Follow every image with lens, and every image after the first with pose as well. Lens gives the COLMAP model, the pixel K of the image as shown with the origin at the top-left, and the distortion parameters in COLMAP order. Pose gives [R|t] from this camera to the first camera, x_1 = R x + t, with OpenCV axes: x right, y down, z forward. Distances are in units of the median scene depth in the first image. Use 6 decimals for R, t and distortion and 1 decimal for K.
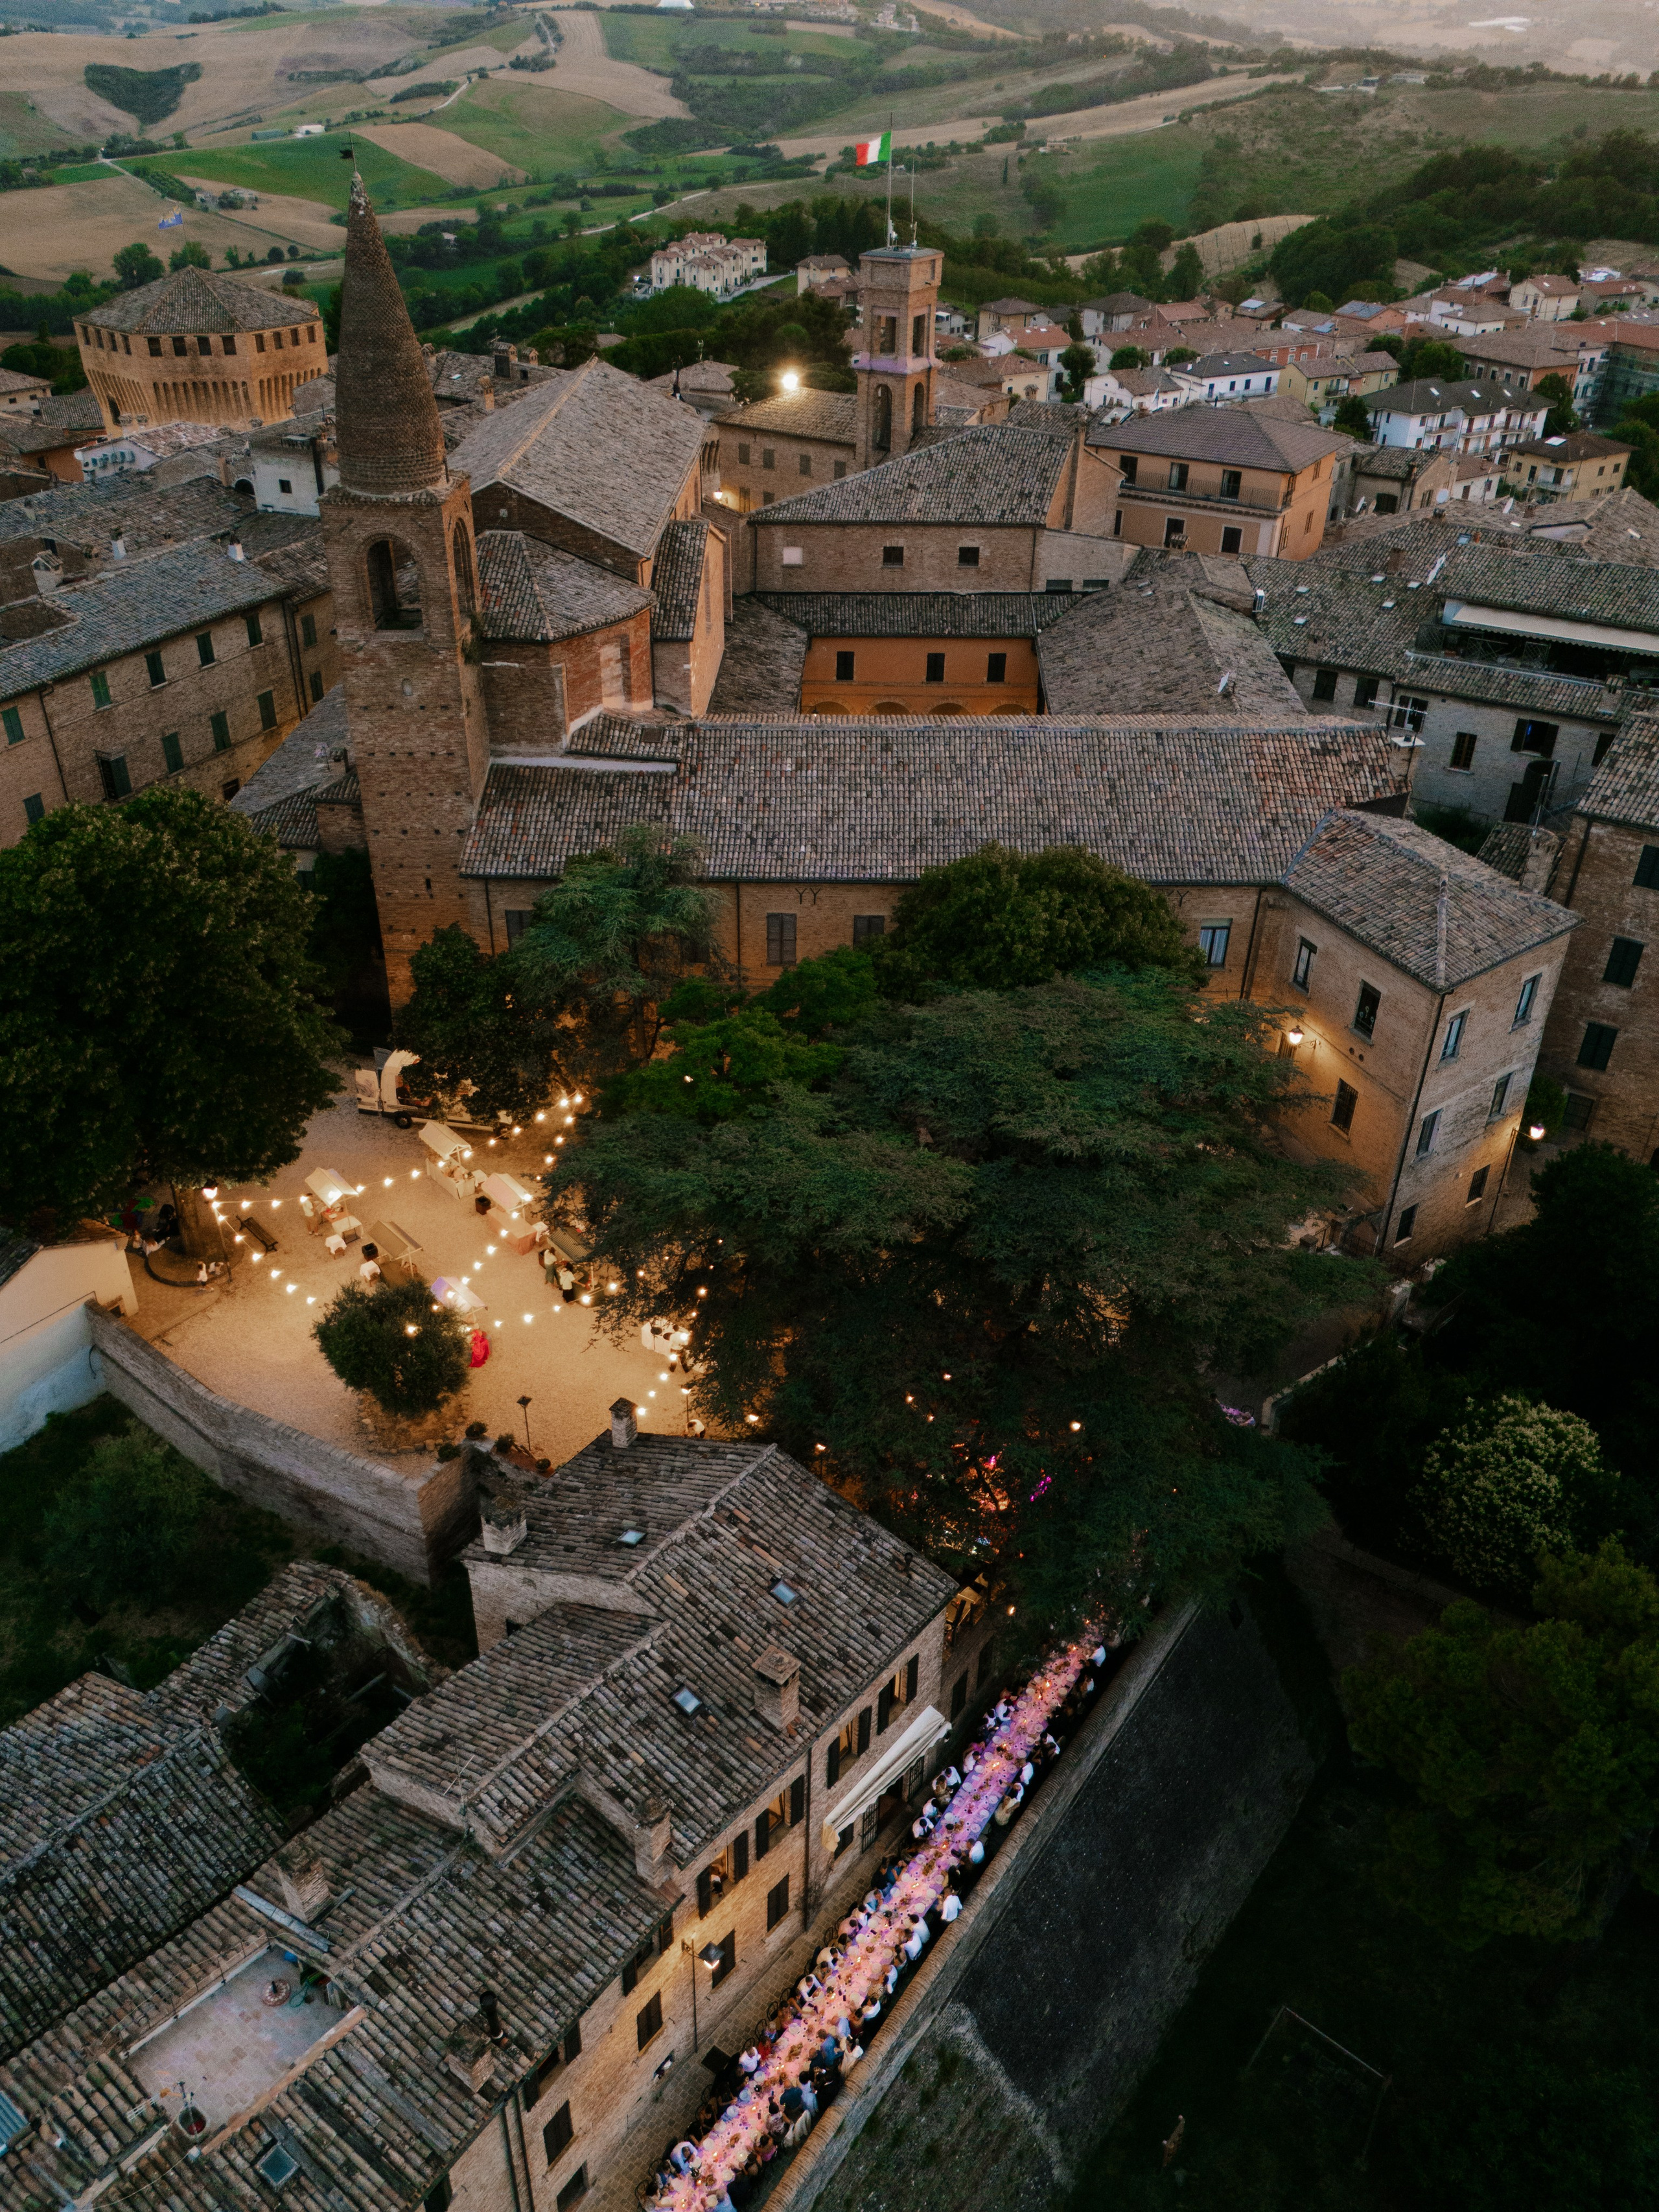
lens RADIAL K [[1777.1, 0, 766.8], [0, 1777.1, 1107.2], [0, 0, 1]] dist [-0.003504, -0.003130]
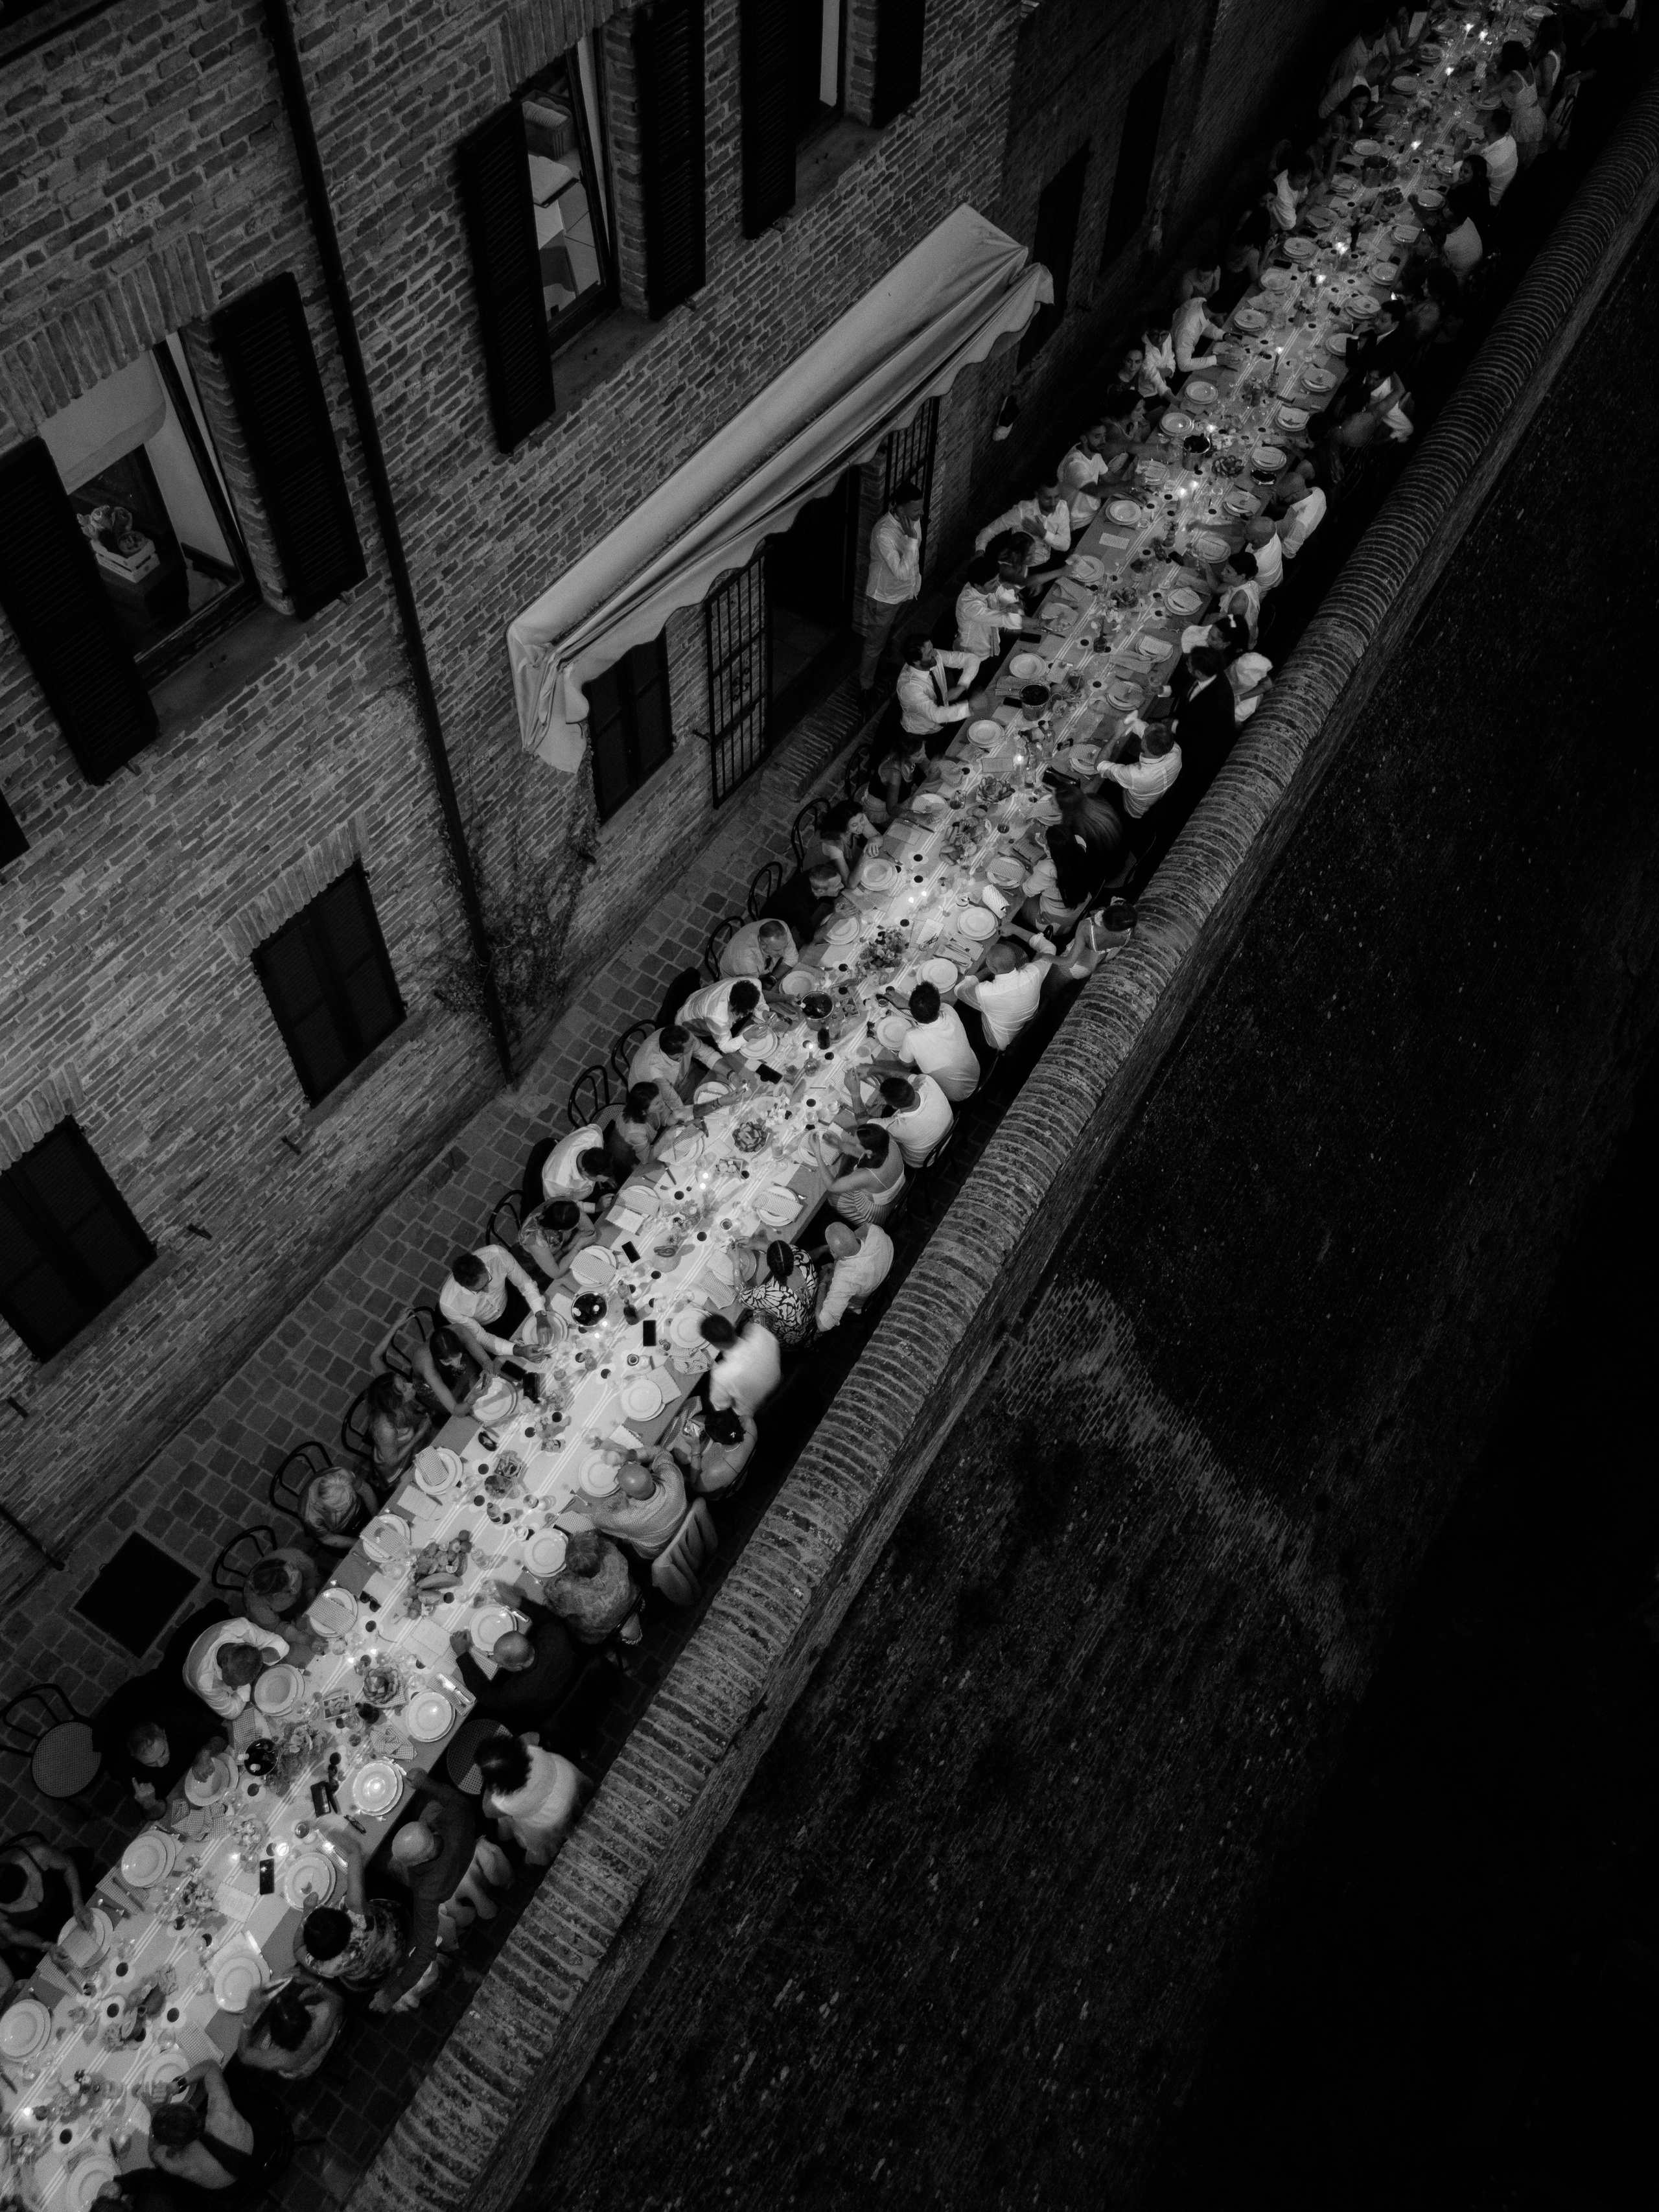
lens RADIAL K [[1777.1, 0, 766.8], [0, 1777.1, 1107.2], [0, 0, 1]] dist [-0.003504, -0.003130]
pose [[0.997416, -0.063440, 0.033712, 0.051215], [0.040175, 0.881575, 0.470331, 0.344250], [-0.059558, -0.467761, 0.881846, 0.762542]]
